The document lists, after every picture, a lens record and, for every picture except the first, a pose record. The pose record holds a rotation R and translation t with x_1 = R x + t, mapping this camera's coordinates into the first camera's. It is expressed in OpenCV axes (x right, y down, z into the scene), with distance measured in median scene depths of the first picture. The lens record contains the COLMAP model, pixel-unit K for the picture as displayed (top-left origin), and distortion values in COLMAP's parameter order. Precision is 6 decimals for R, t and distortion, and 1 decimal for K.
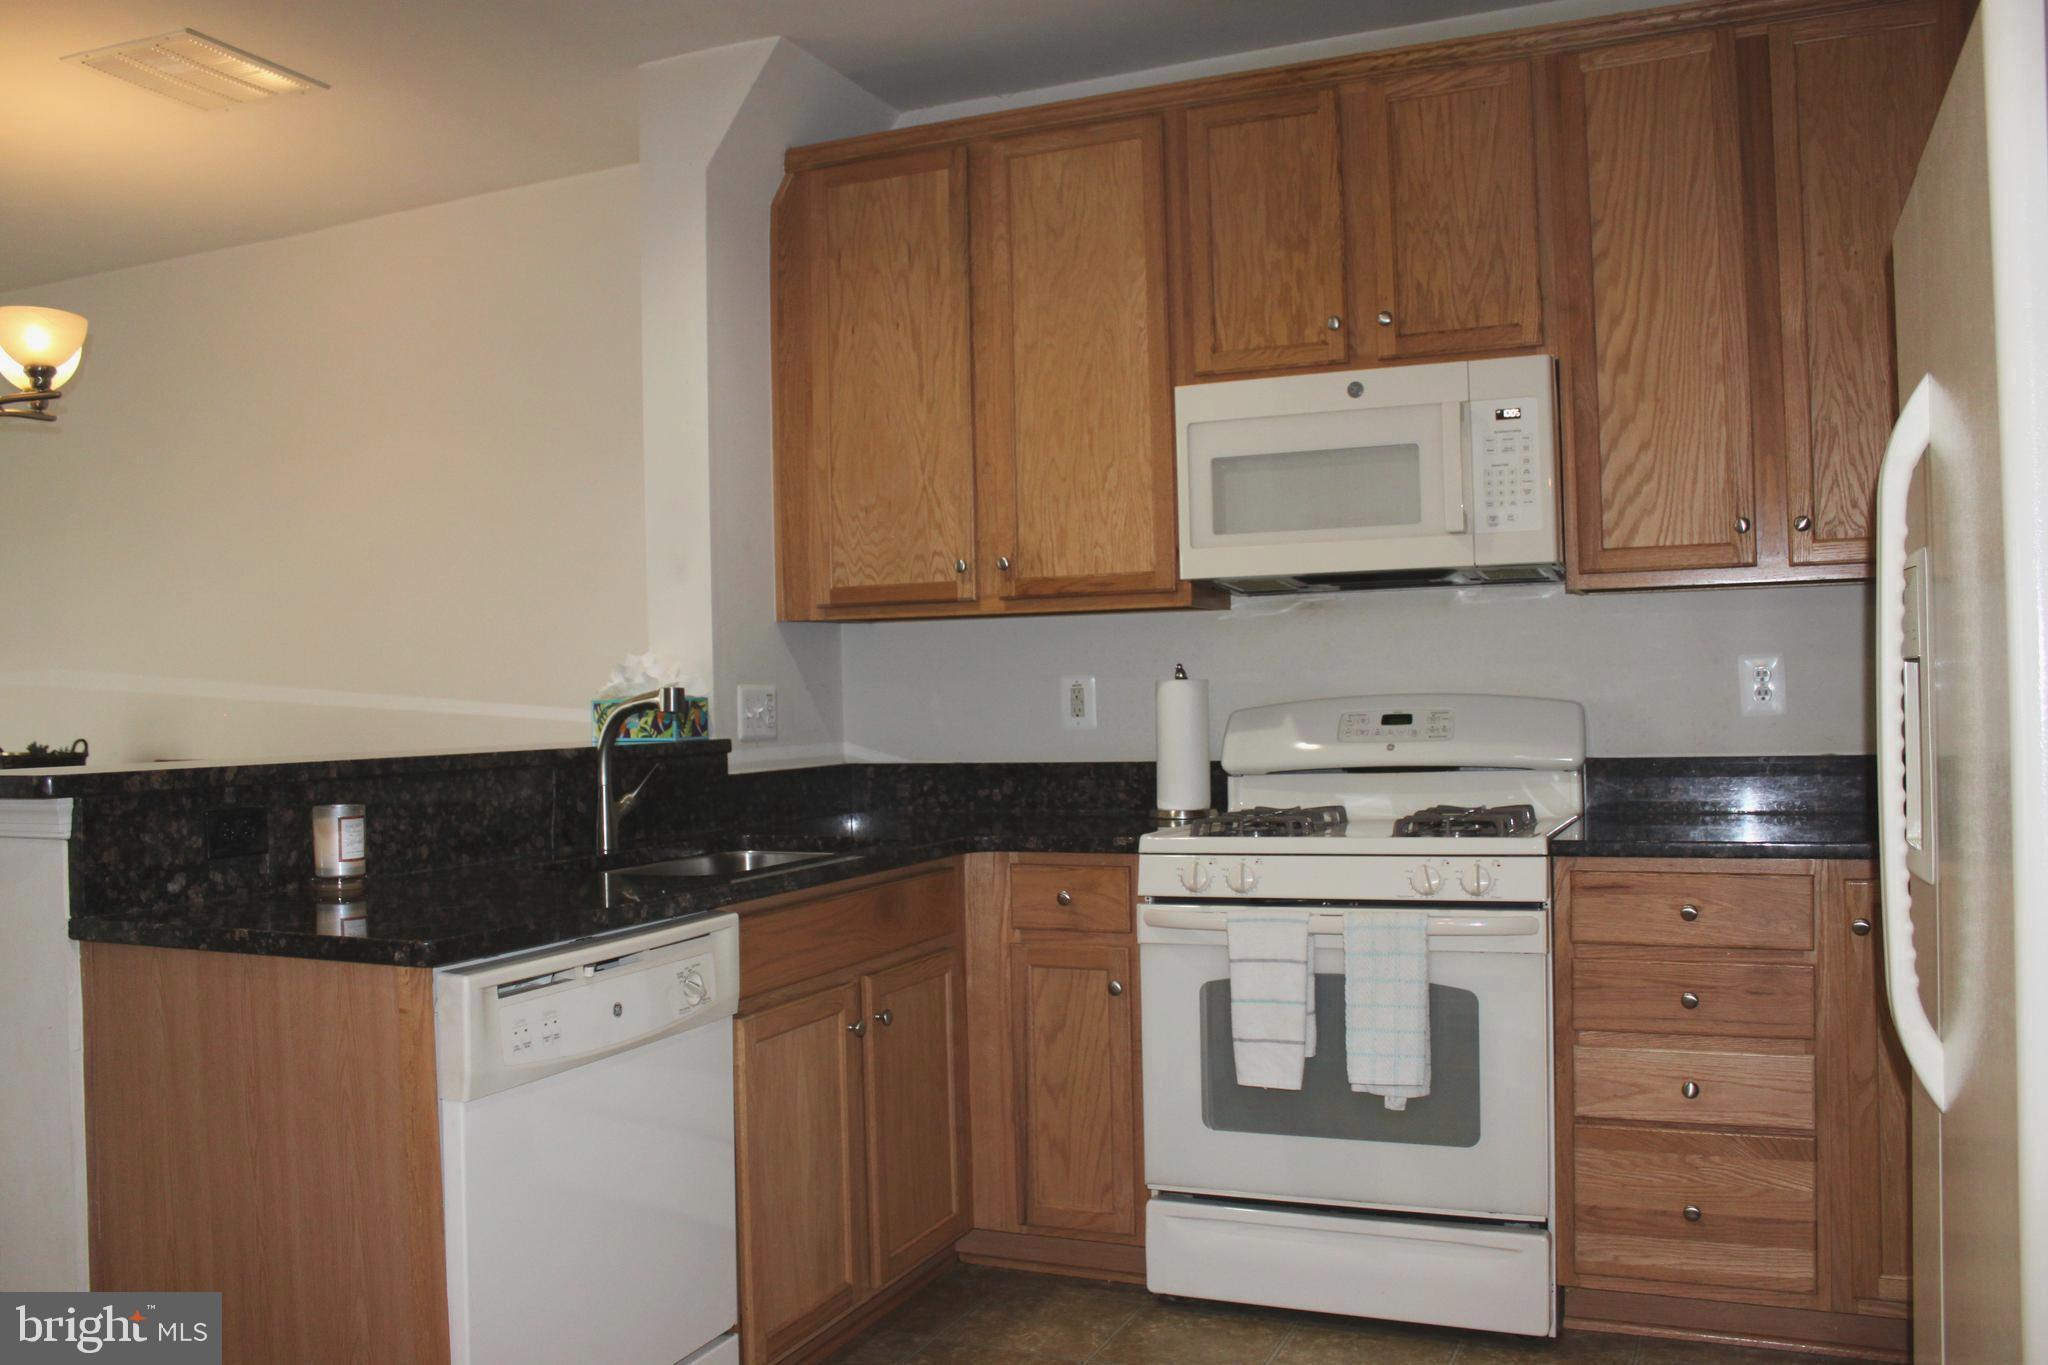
lens RADIAL K [[1699.7, 0, 1026.8], [0, 1699.7, 674.6], [0, 0, 1]] dist [-0.155349, 0.131965]
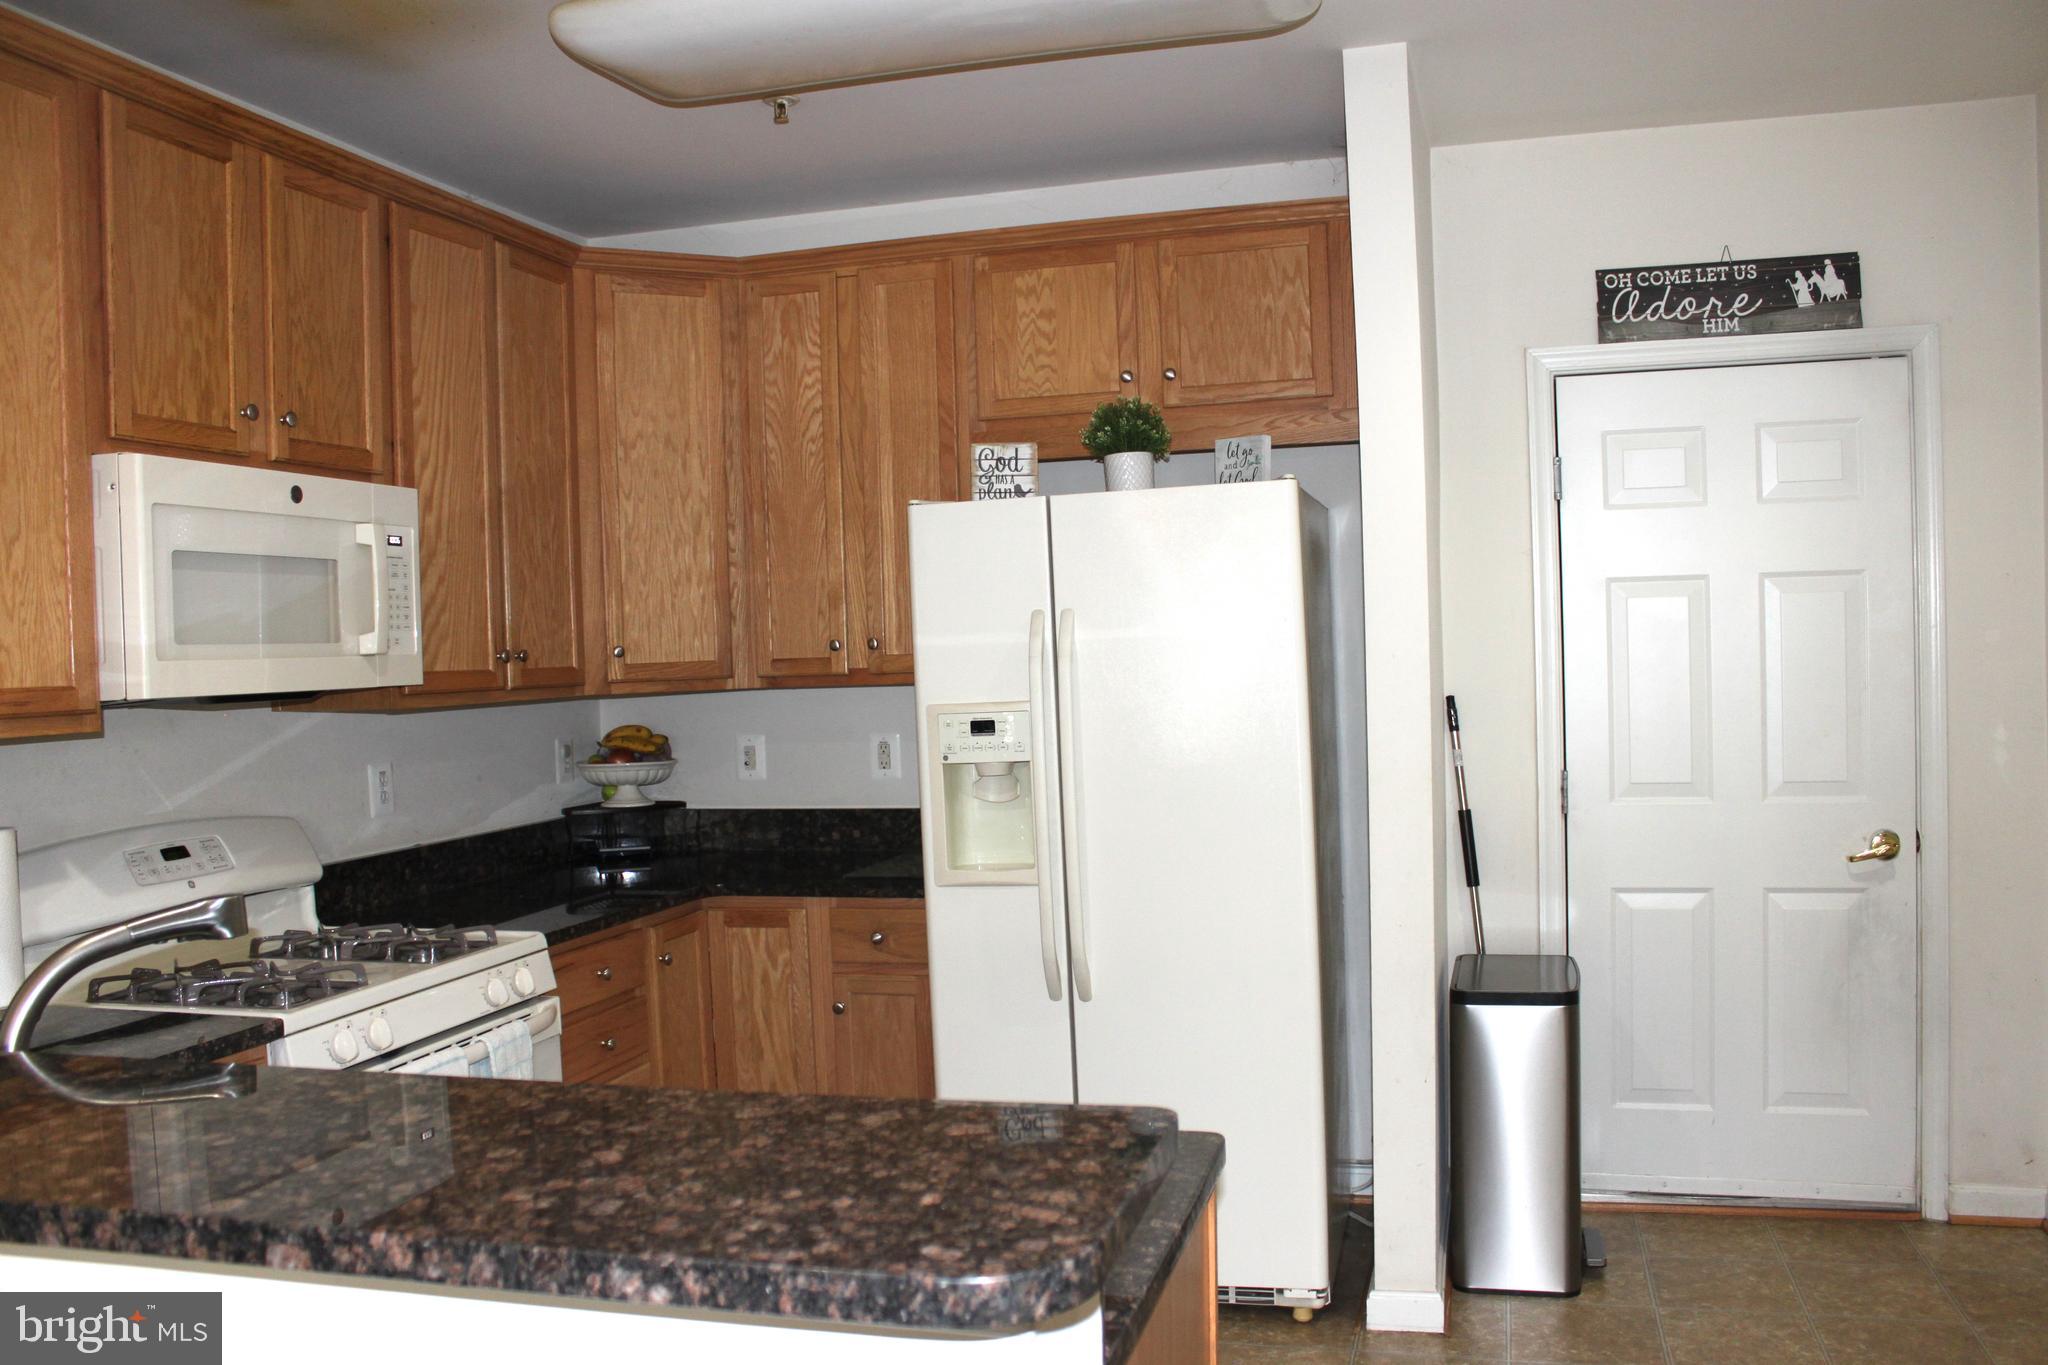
lens RADIAL K [[1699.7, 0, 1025.9], [0, 1699.7, 688.6], [0, 0, 1]] dist [-0.155349, 0.131965]
pose [[-0.127256, 0.002884, 0.991866, -0.724206], [0.025855, 0.999666, 0.000411, -0.050709], [-0.991533, 0.025697, -0.127288, 0.693528]]
